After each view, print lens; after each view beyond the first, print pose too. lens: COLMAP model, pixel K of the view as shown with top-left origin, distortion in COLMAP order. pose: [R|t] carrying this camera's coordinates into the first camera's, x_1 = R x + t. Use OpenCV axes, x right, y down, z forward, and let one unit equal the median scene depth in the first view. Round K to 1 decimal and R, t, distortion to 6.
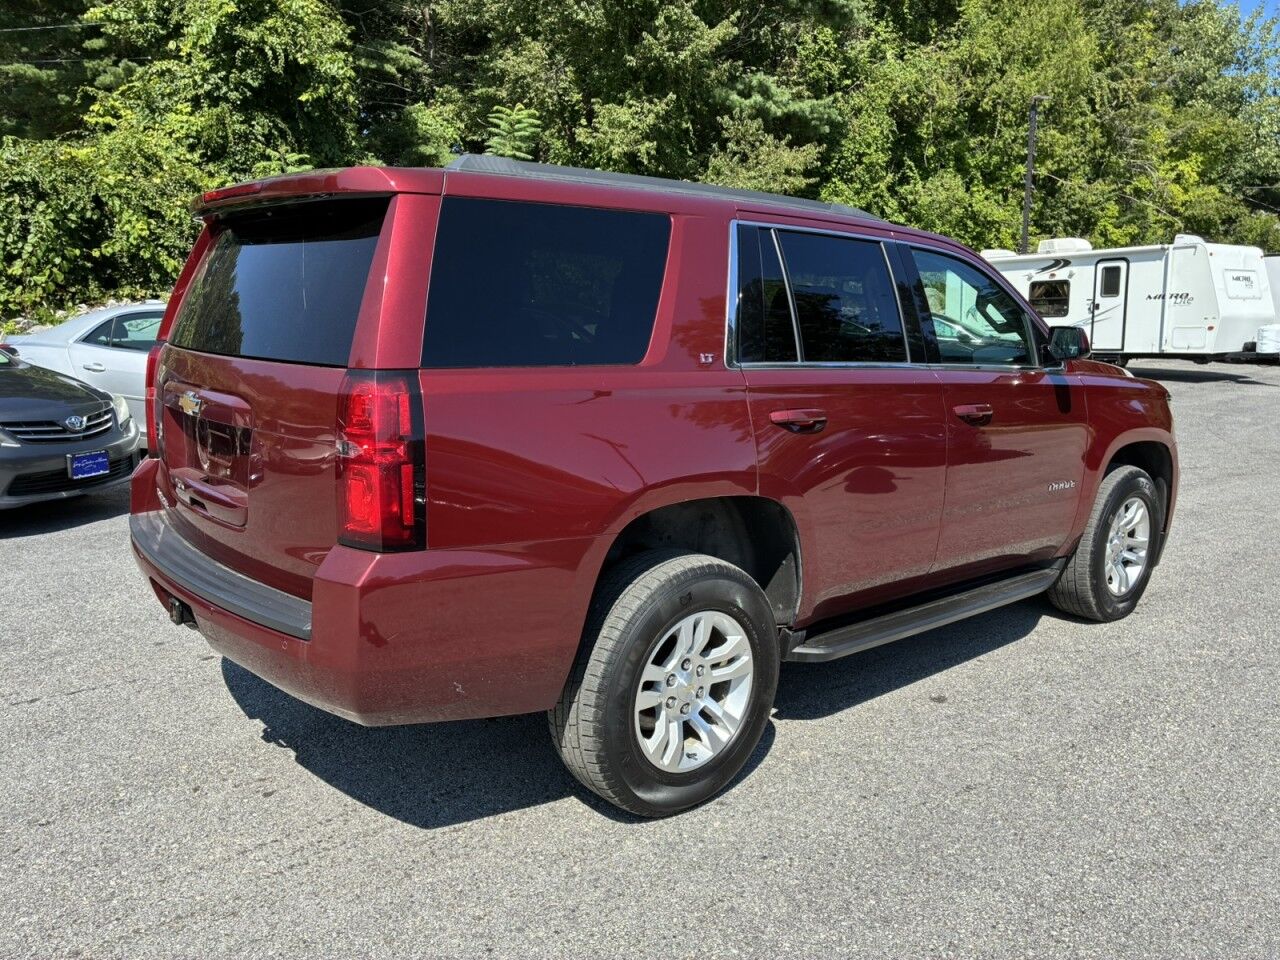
lens RADIAL K [[960.6, 0, 635.3], [0, 960.6, 478.6], [0, 0, 1]] dist [0.063991, -0.078594]
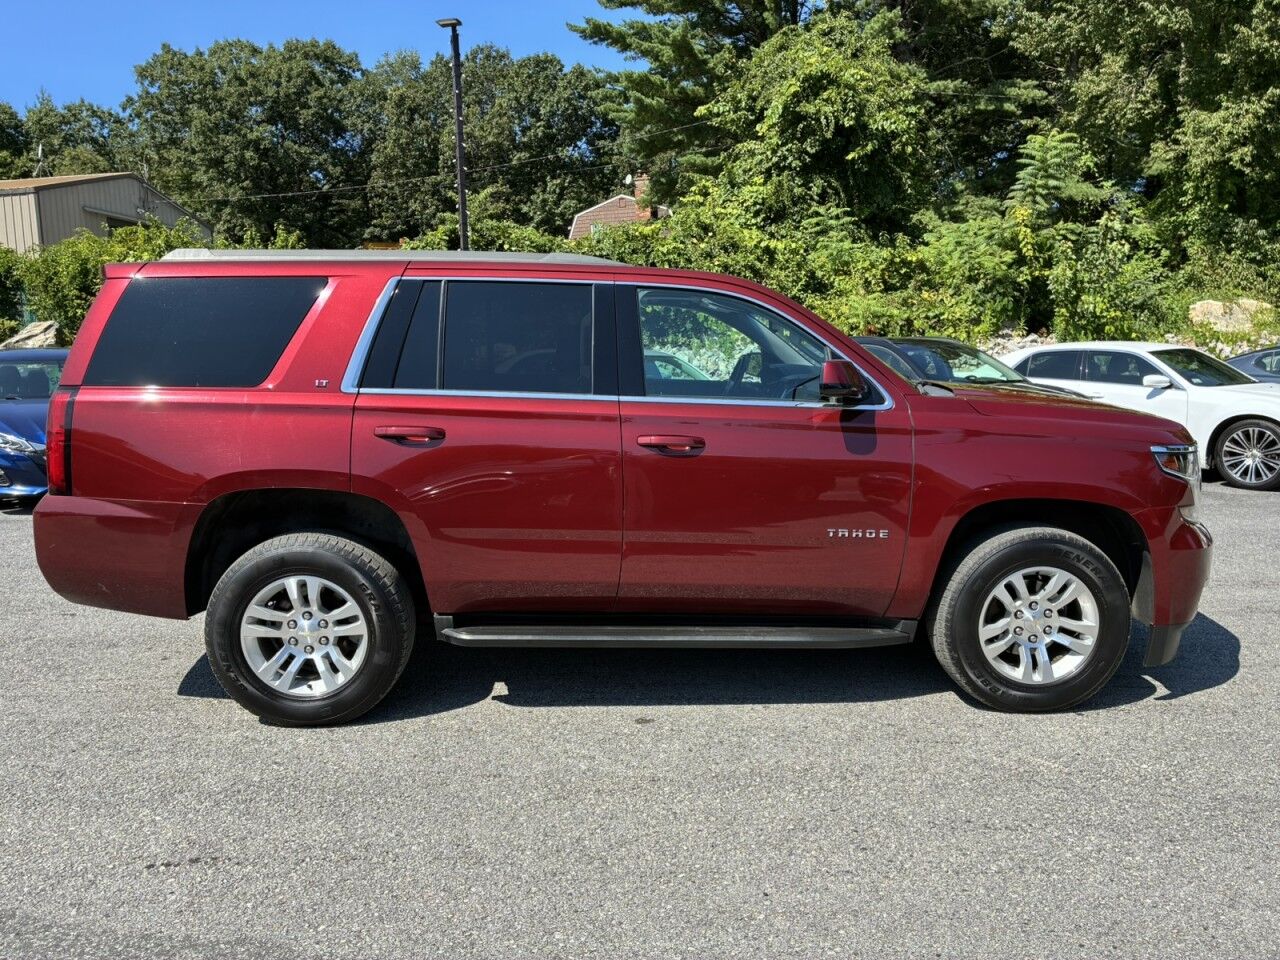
lens RADIAL K [[960.6, 0, 646.3], [0, 960.6, 470.3], [0, 0, 1]] dist [0.063991, -0.078594]
pose [[0.783661, 0.064801, -0.617799, 0.172283], [-0.094610, 0.995392, -0.015604, -0.003854], [0.613941, 0.070678, 0.786181, 0.032795]]
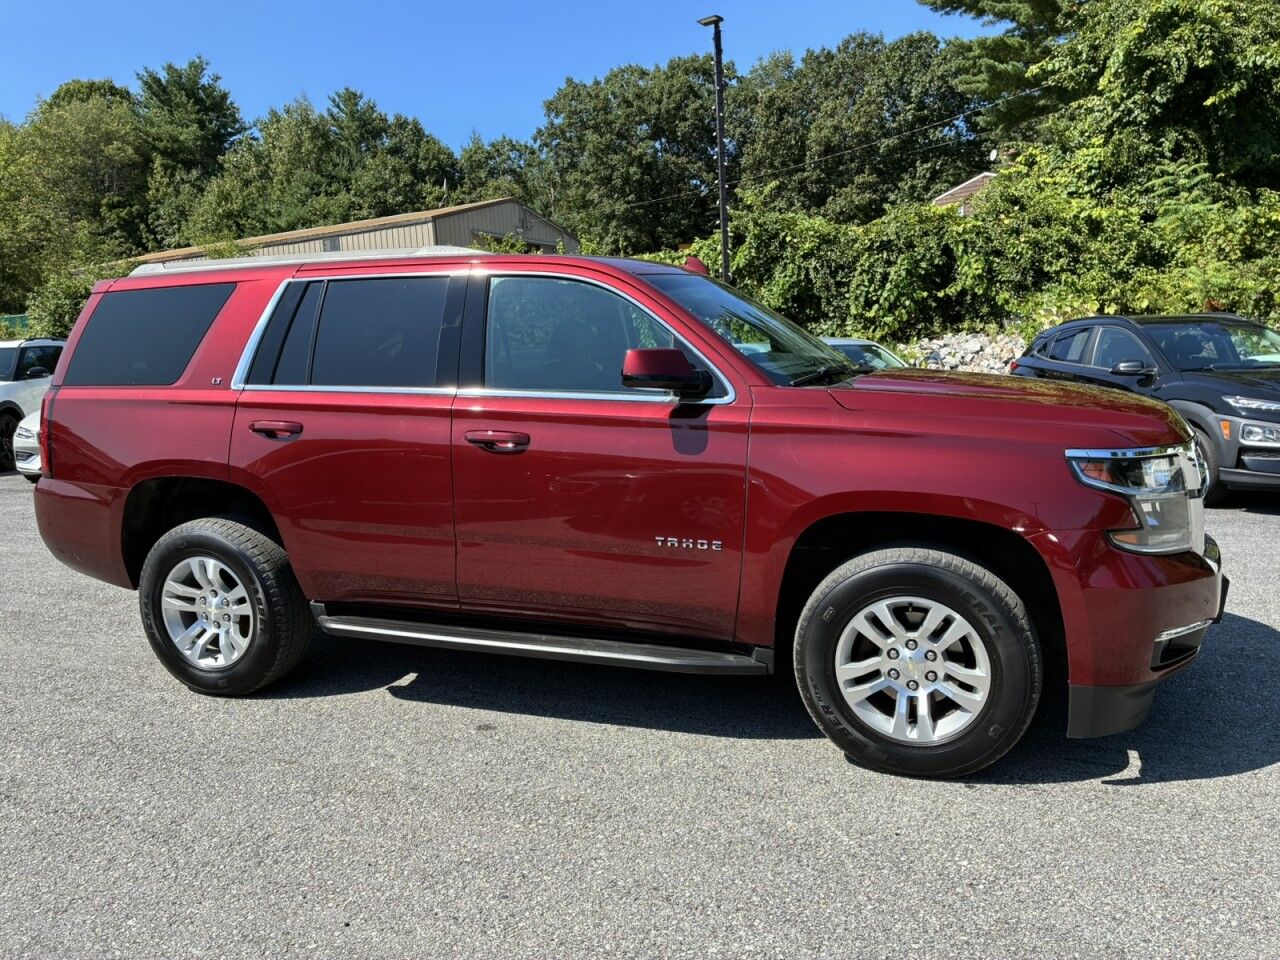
lens RADIAL K [[960.6, 0, 645.1], [0, 960.6, 473.5], [0, 0, 1]] dist [0.063991, -0.078594]
pose [[0.486554, 0.085133, -0.869493, 0.227388], [-0.113361, 0.992979, 0.033789, -0.015076], [0.866265, 0.082127, 0.492789, 0.117194]]
